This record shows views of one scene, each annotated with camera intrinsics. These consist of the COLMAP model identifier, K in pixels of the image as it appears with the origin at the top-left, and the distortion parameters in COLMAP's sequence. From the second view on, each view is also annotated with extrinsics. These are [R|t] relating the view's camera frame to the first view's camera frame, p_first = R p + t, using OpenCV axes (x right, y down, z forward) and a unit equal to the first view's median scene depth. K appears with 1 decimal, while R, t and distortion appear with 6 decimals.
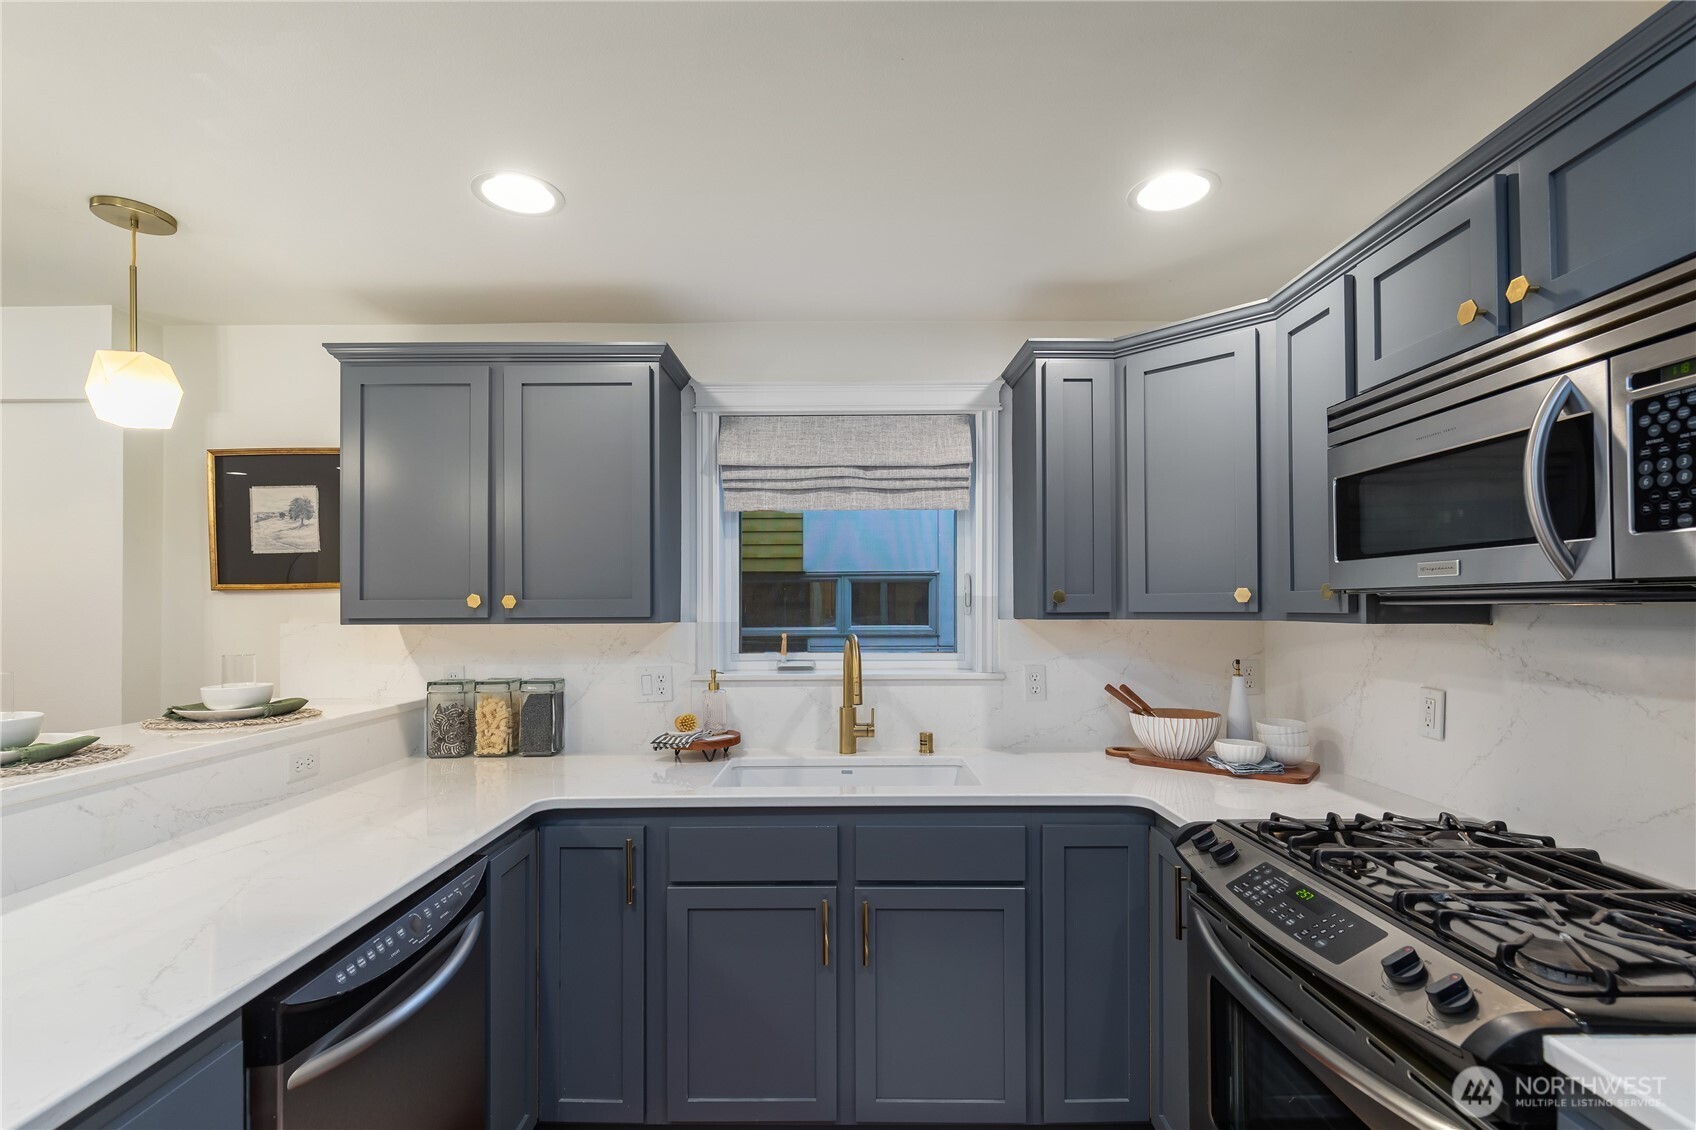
lens RADIAL K [[765.7, 0, 848.0], [0, 765.7, 580.4], [0, 0, 1]] dist [0.003176, 0.000626]
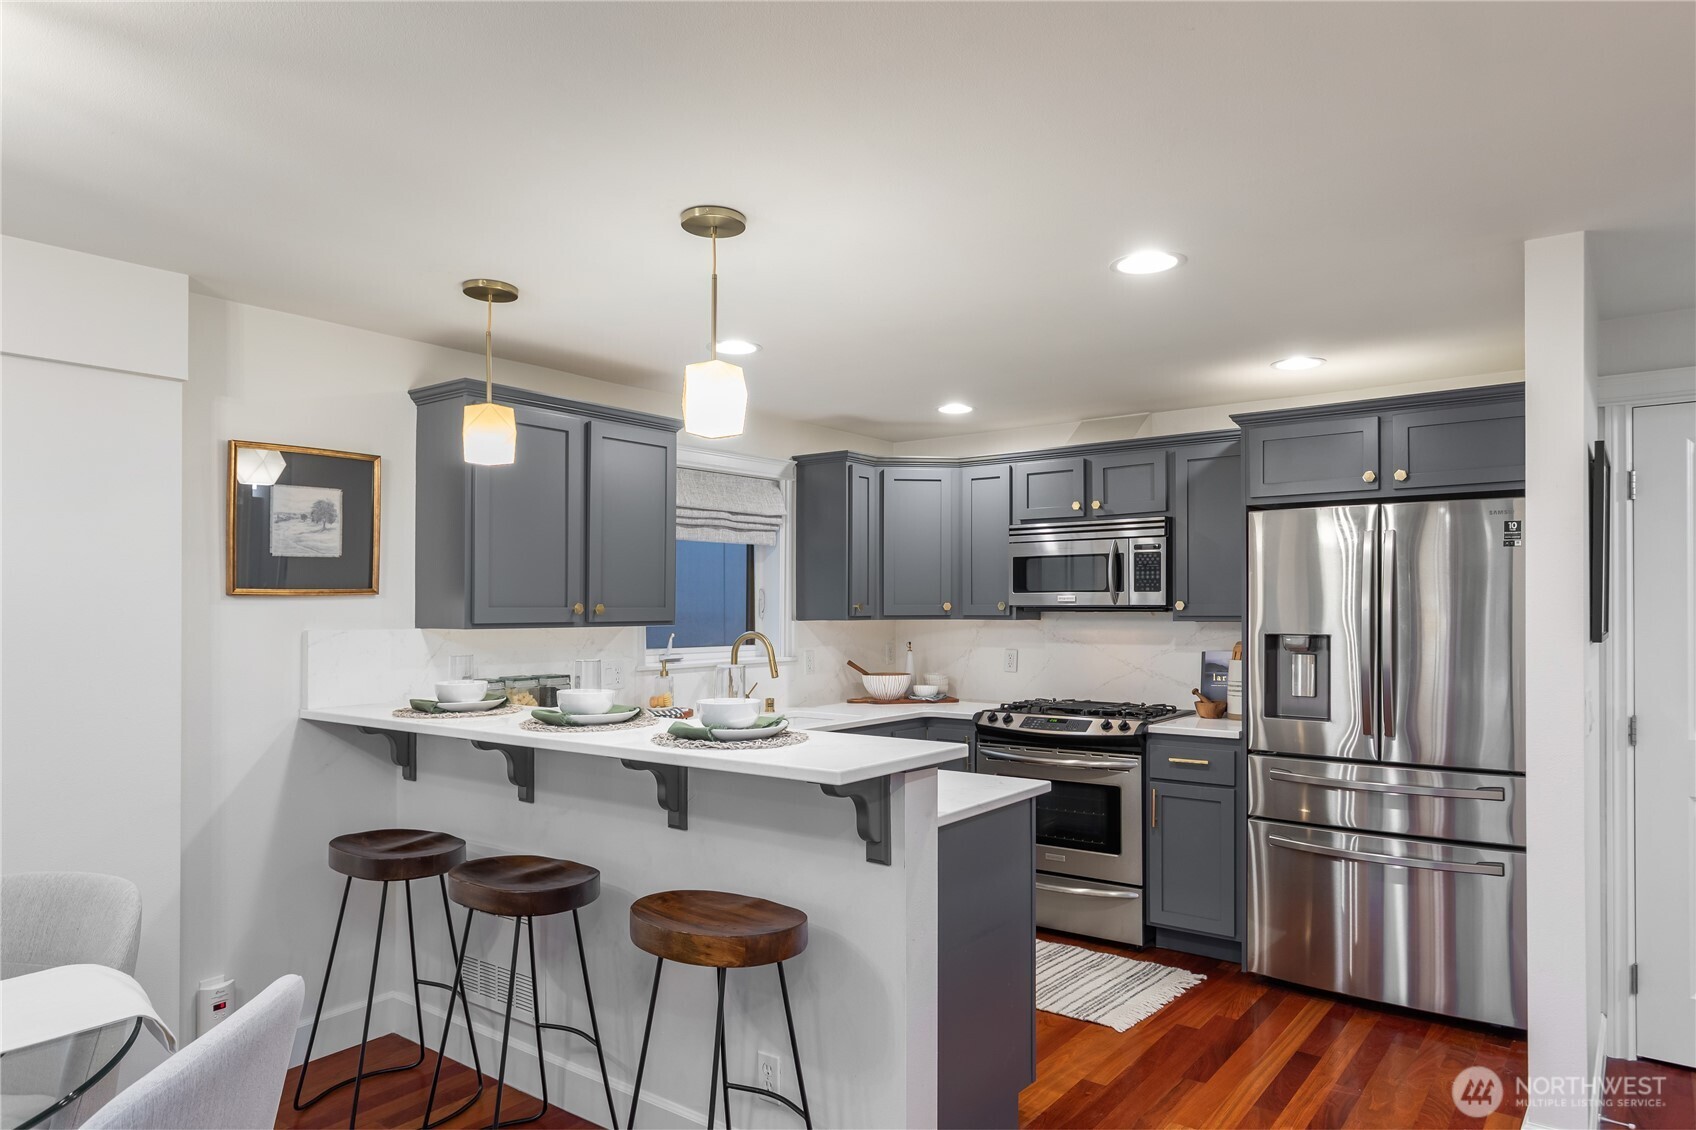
lens RADIAL K [[1044.7, 0, 847.5], [0, 1044.7, 600.2], [0, 0, 1]] dist [-0.001287, -0.000944]
pose [[0.613178, 0.009061, 0.789893, -1.405820], [-0.026748, 0.999599, 0.009298, -0.012356], [-0.789492, -0.026829, 0.613174, -0.348378]]
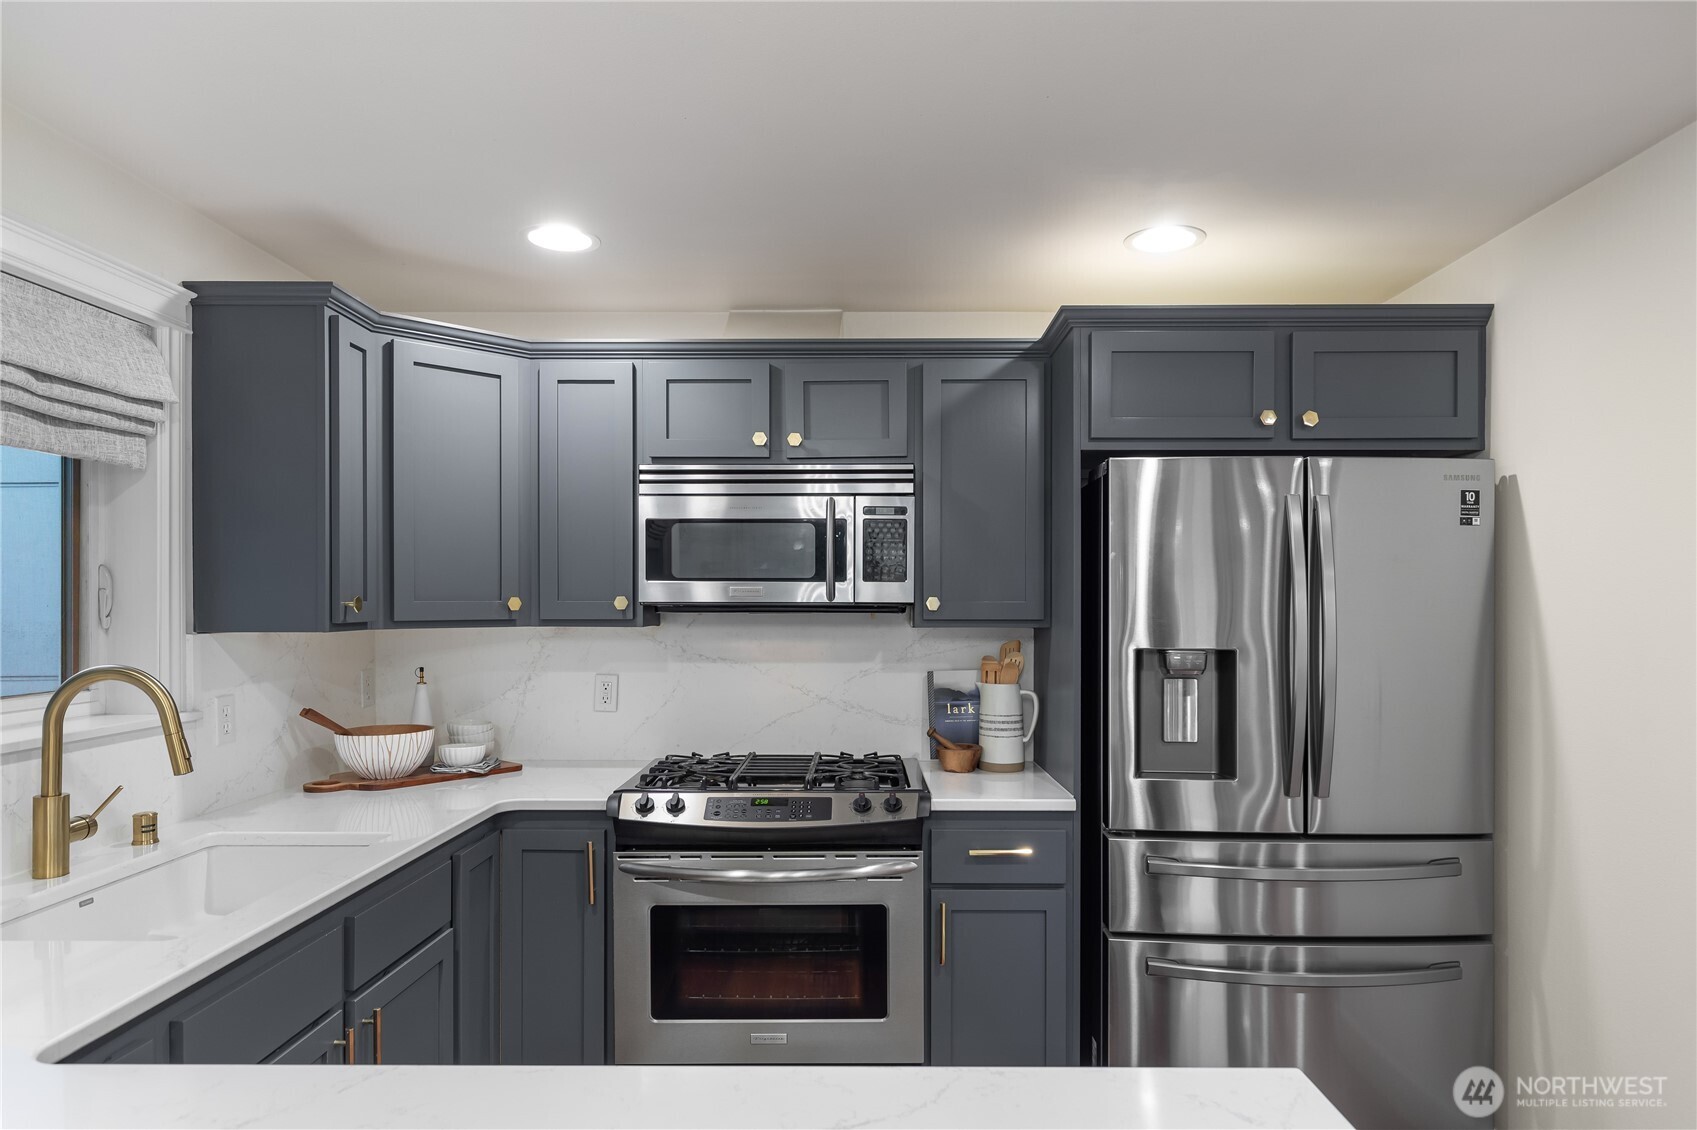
lens RADIAL K [[1052.5, 0, 878.2], [0, 1052.5, 606.2], [0, 0, 1]] dist [0.000218, 0.002880]
pose [[0.008966, 0.000074, 0.999960, -0.789848], [-0.034344, 0.999410, 0.000234, 0.003499], [-0.999370, -0.034345, 0.008963, 0.376634]]
